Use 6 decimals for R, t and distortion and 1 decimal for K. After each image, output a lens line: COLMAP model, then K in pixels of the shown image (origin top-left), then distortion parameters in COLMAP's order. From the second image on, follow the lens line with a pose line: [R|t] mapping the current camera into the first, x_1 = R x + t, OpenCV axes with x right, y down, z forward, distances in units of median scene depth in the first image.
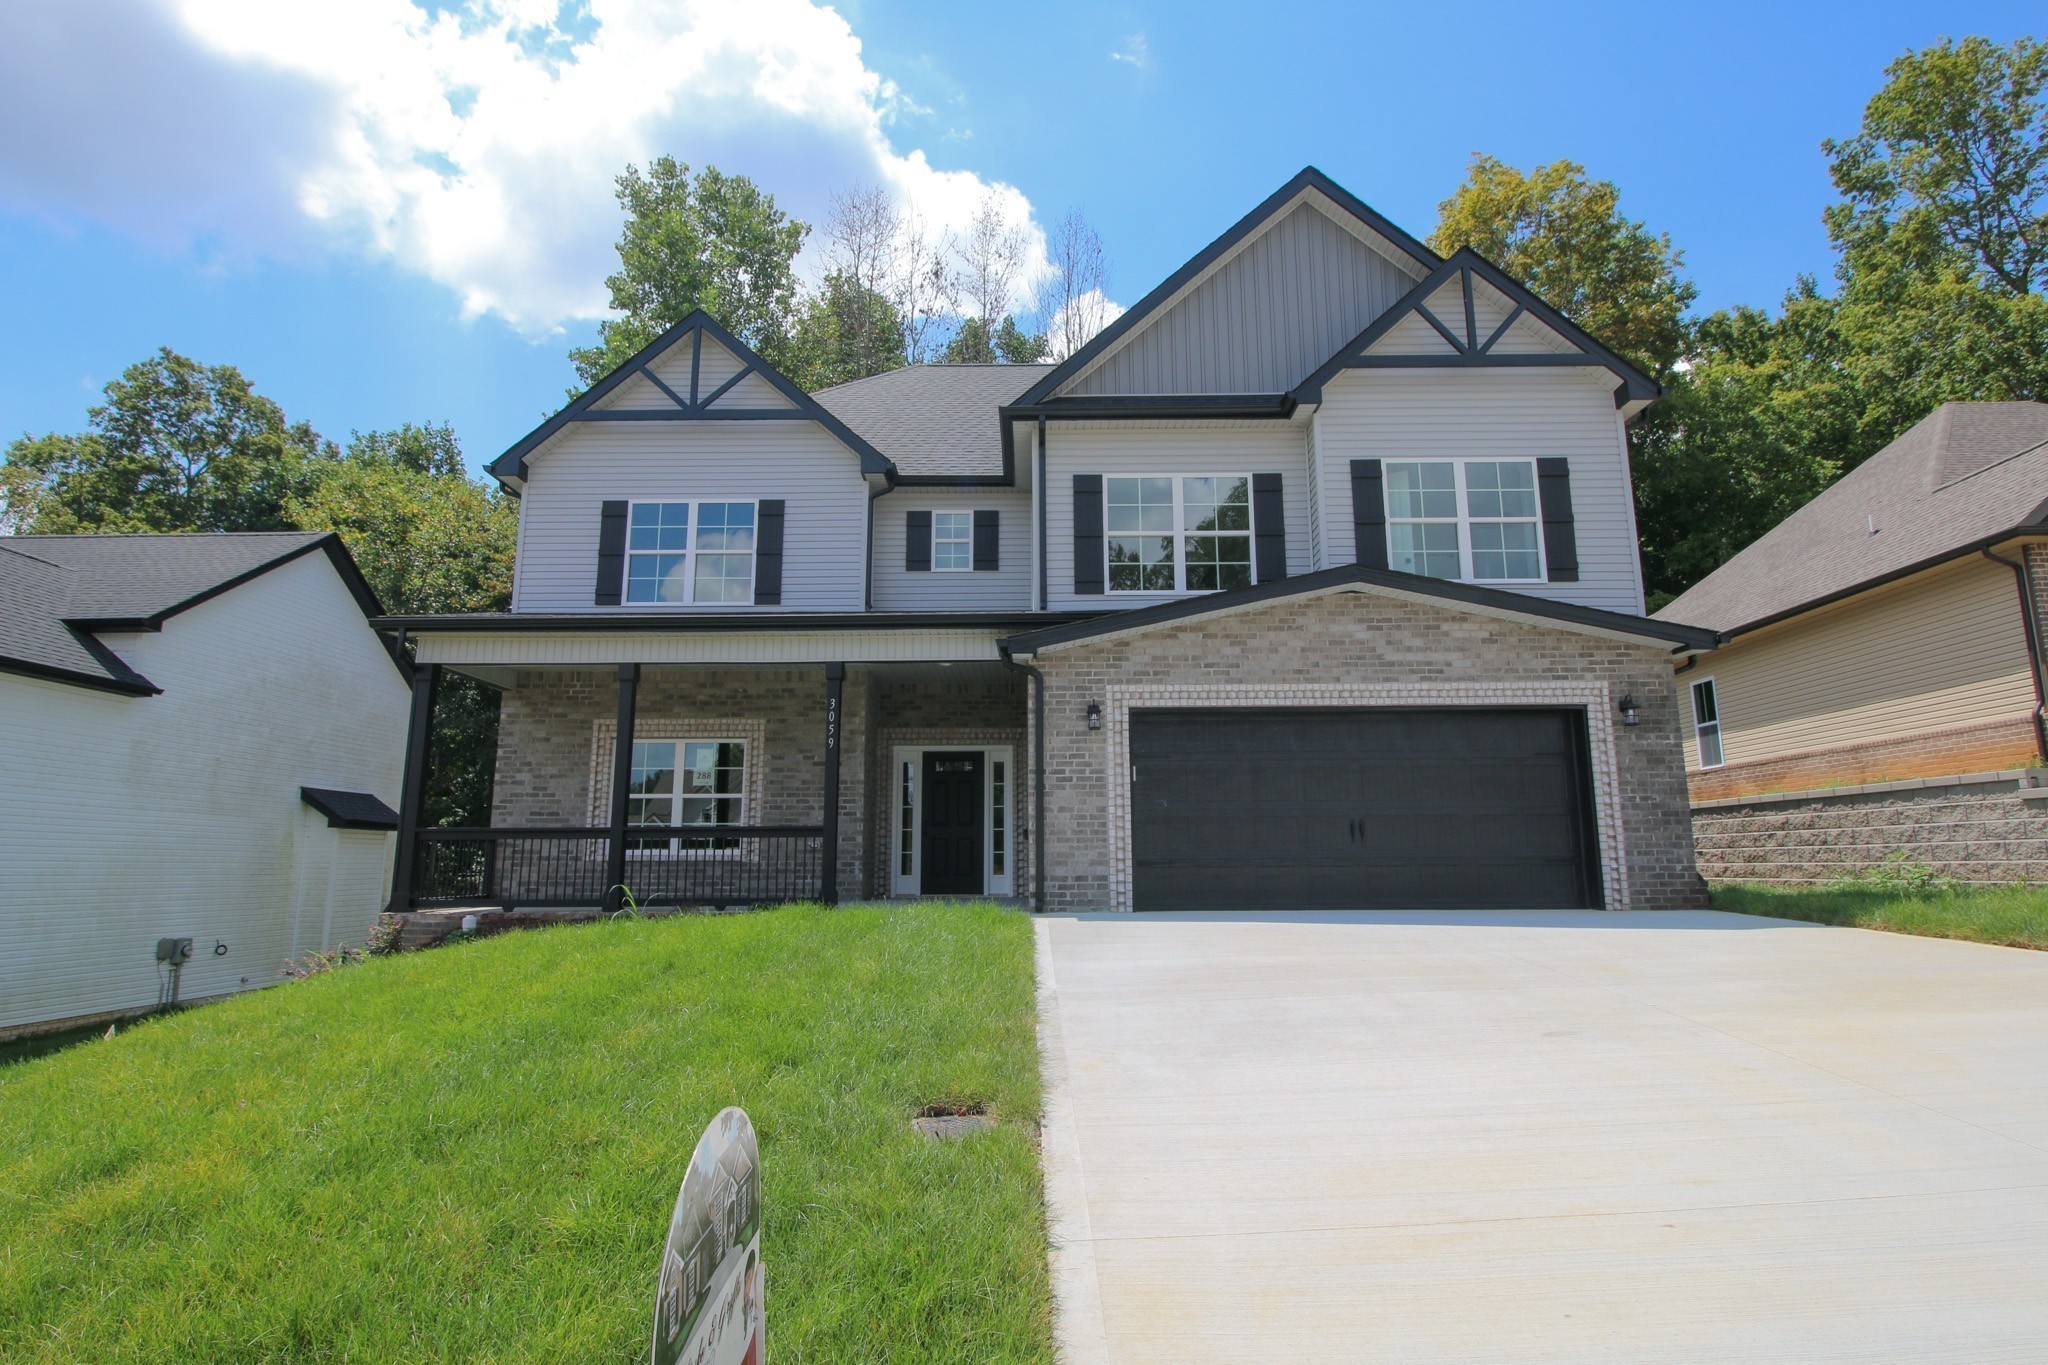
lens RADIAL K [[1061.1, 0, 1023.2], [0, 1061.1, 683.8], [0, 0, 1]] dist [-0.004260, -0.005833]
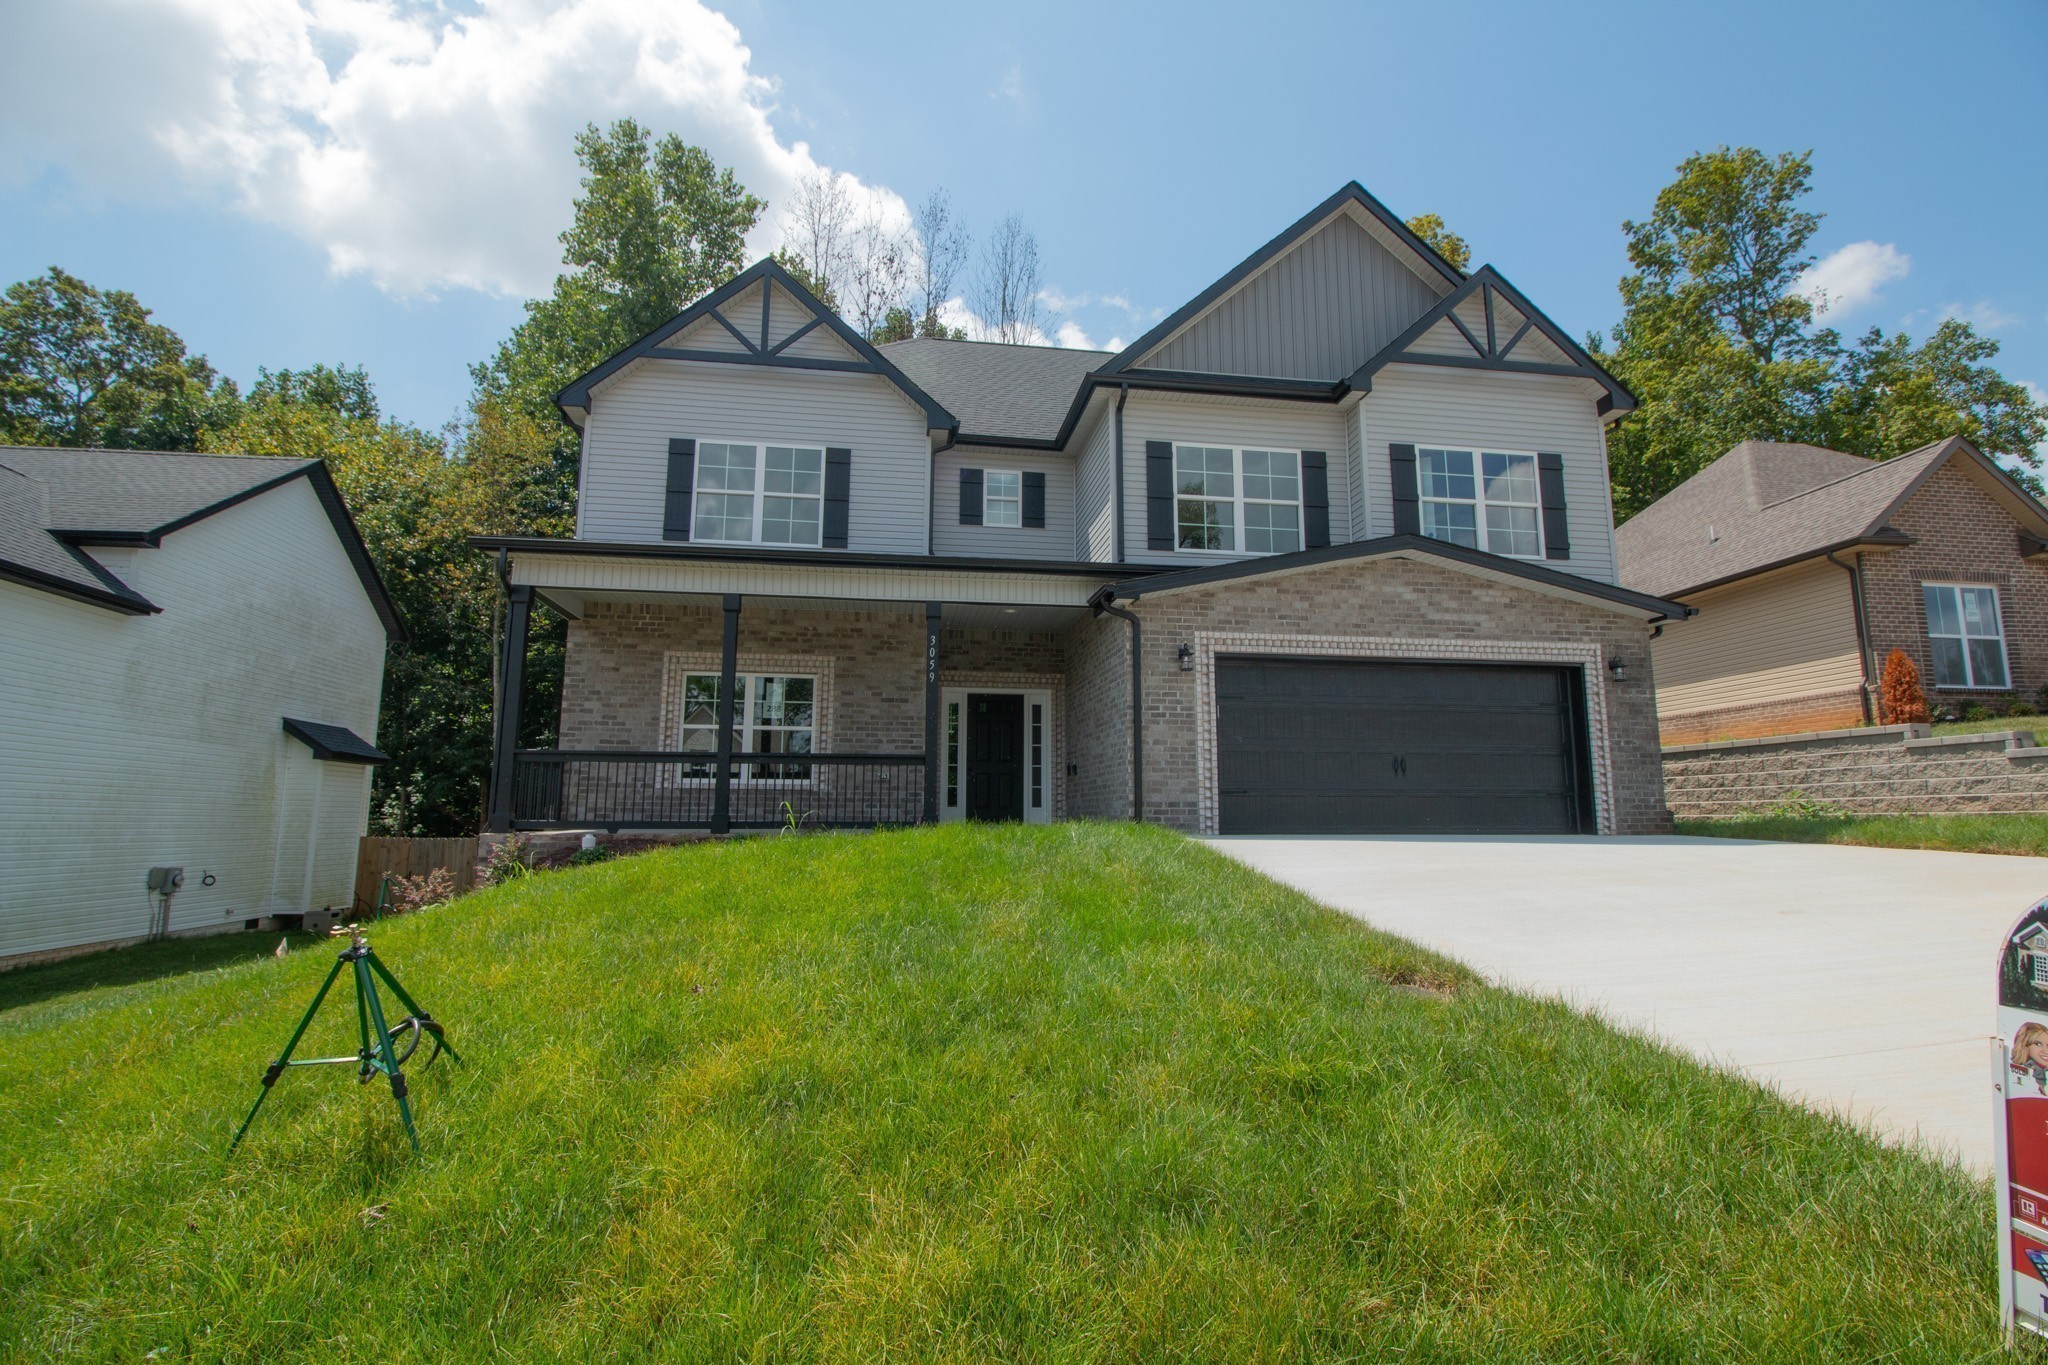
lens RADIAL K [[956.1, 0, 1030.7], [0, 956.1, 682.2], [0, 0, 1]] dist [-0.008423, -0.006113]
pose [[0.987520, 0.029498, 0.154708, -0.189998], [-0.033733, 0.999122, 0.024825, 0.027715], [-0.153840, -0.029734, 0.987648, 0.032862]]
